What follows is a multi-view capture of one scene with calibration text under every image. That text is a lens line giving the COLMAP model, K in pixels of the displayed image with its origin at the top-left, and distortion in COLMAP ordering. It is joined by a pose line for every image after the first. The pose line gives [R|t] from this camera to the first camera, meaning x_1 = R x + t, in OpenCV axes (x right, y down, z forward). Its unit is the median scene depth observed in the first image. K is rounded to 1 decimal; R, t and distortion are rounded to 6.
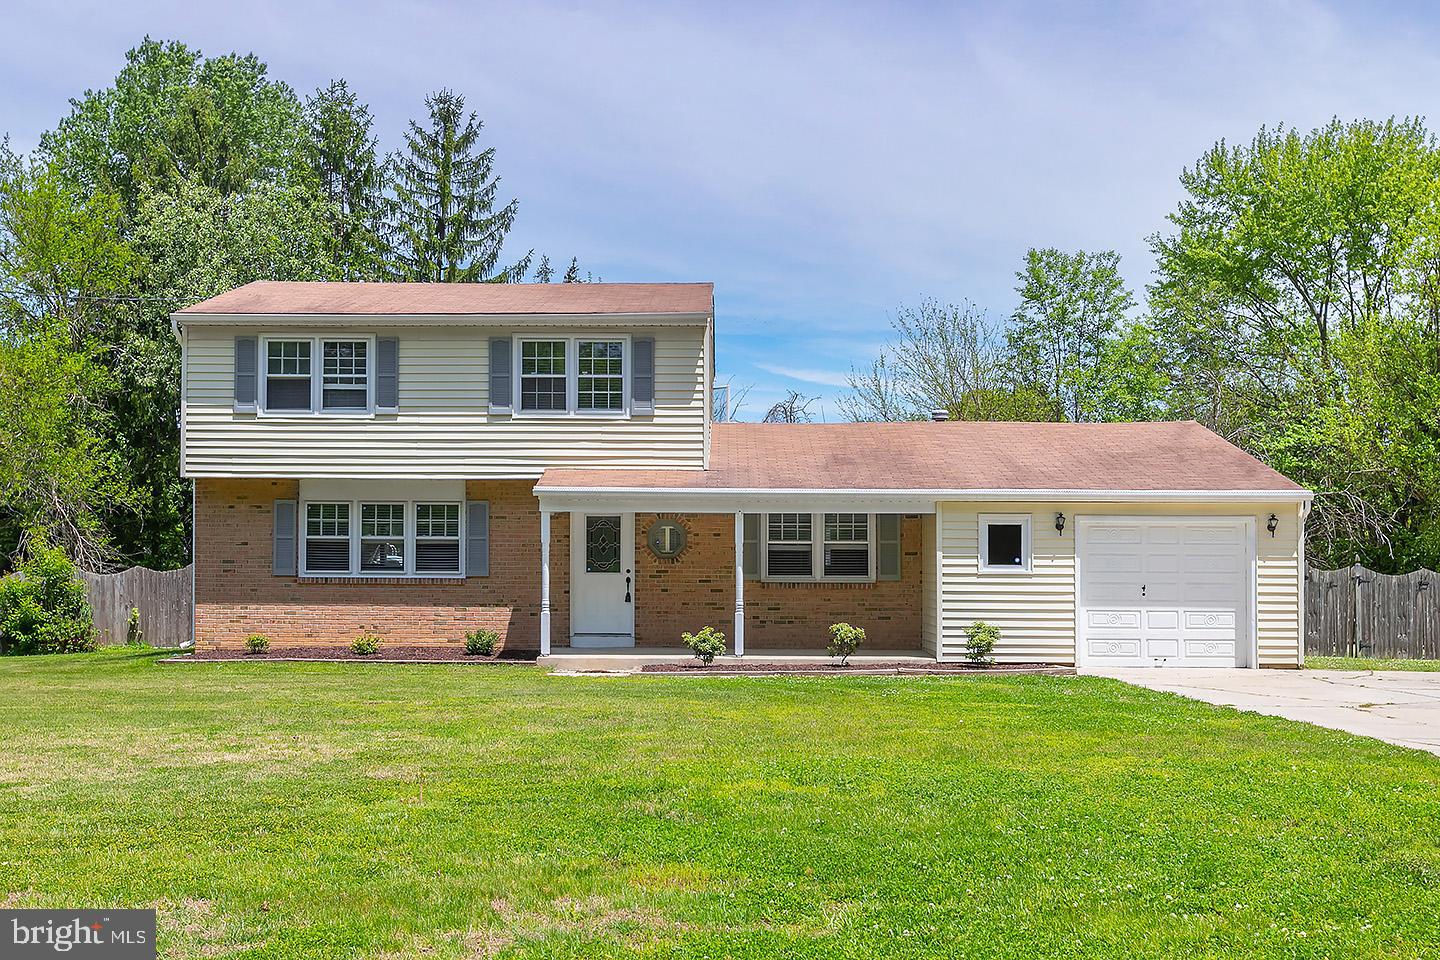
lens RADIAL K [[1488.4, 0, 720.0], [0, 1488.4, 480.0], [0, 0, 1]] dist [-0.002508, 0.008577]
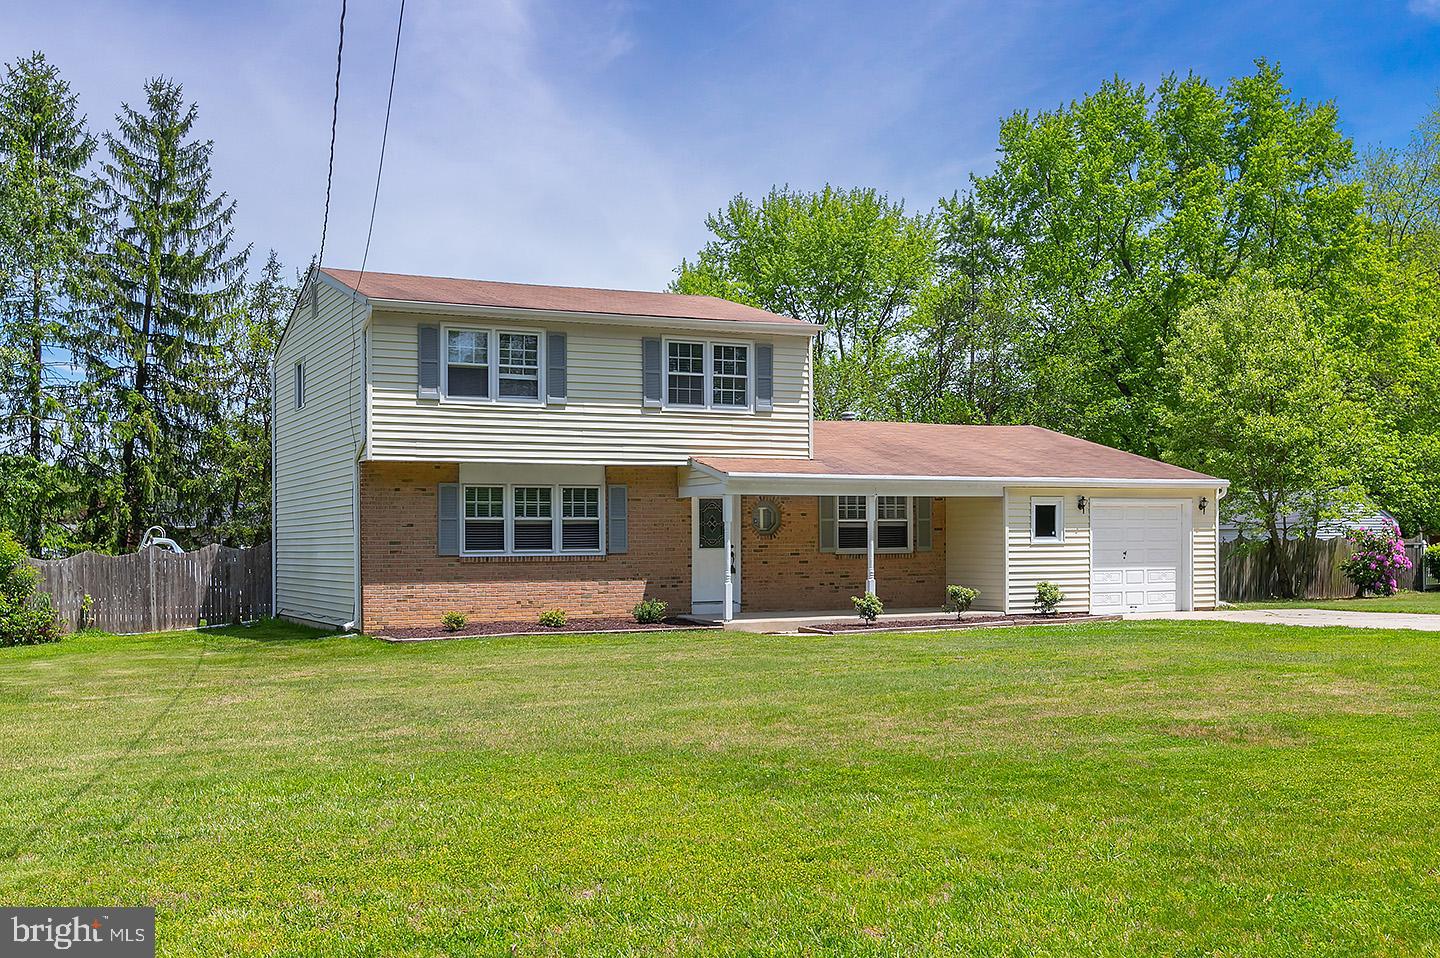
lens RADIAL K [[1302.7, 0, 720.0], [0, 1302.7, 479.0], [0, 0, 1]] dist [0.009443, -0.005223]
pose [[0.912864, 0.006233, 0.408216, -0.495045], [-0.009514, 0.999937, 0.006009, 0.003336], [-0.408152, -0.009369, 0.912866, 0.089657]]
